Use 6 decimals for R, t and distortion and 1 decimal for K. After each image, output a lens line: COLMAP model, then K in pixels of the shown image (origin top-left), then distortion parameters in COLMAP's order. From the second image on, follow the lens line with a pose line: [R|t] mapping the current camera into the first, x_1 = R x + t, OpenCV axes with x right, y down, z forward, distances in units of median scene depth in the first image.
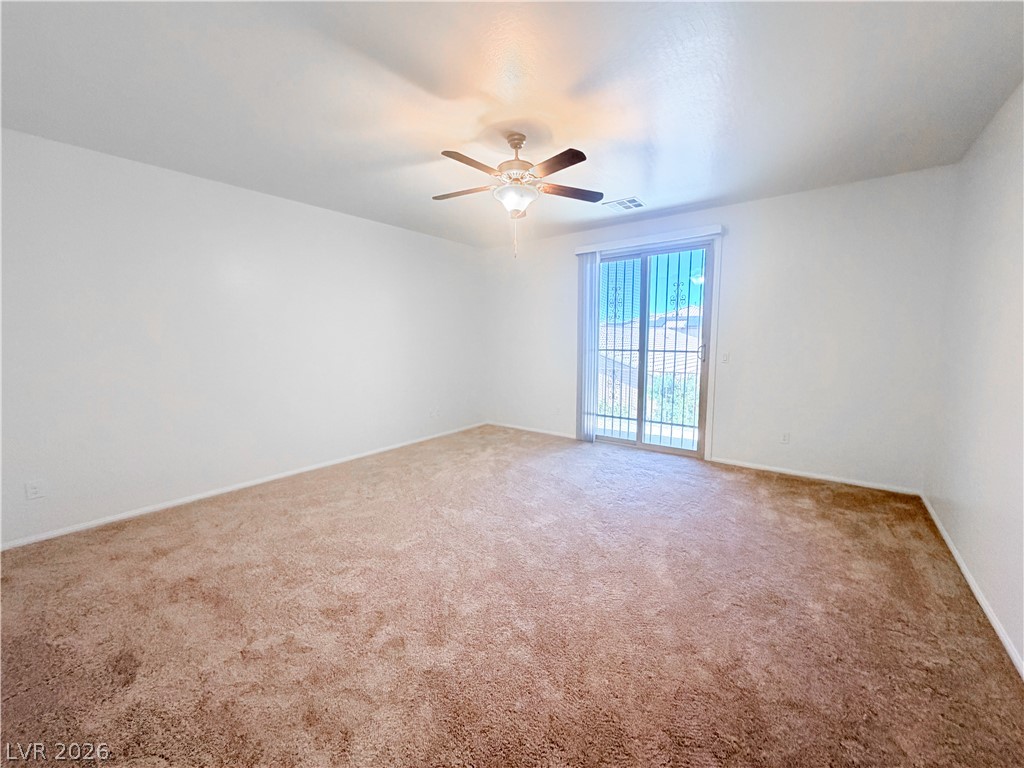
lens RADIAL K [[406.1, 0, 512.0], [0, 406.1, 384.0], [0, 0, 1]] dist [0.000663, -0.000125]
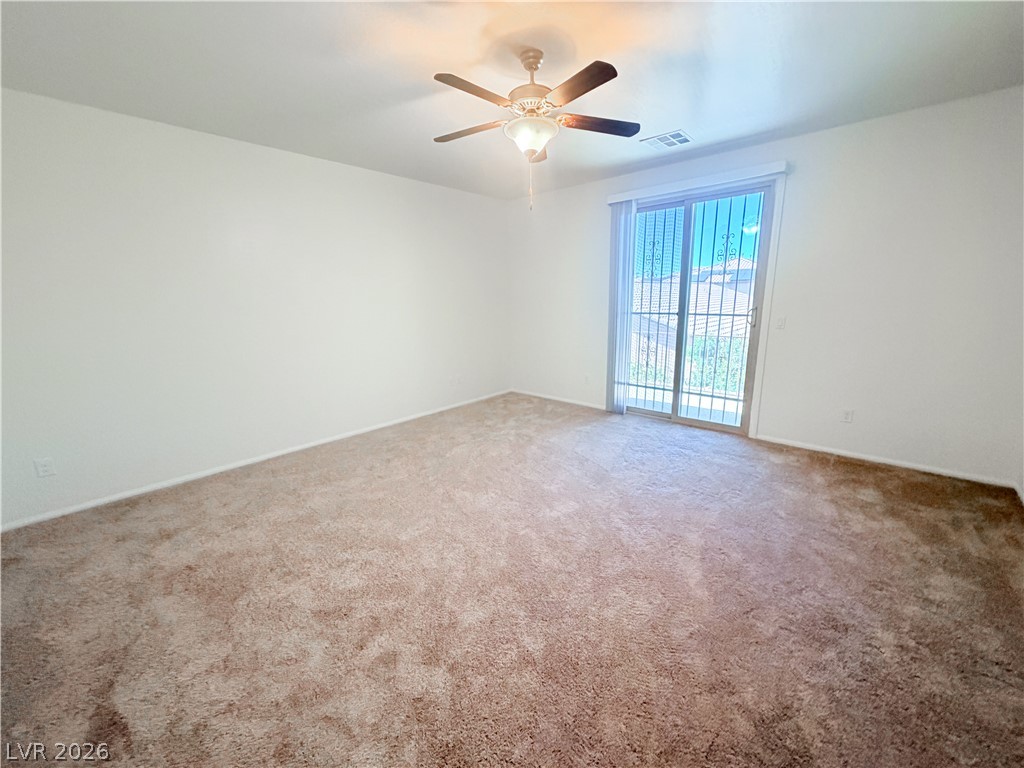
lens RADIAL K [[406.1, 0, 512.0], [0, 406.1, 384.0], [0, 0, 1]] dist [0.000663, -0.000125]
pose [[0.996735, 0.004891, -0.080600, 0.040326], [0.003388, 0.994751, 0.102268, -0.040561], [0.080677, -0.102207, 0.991486, 0.131494]]
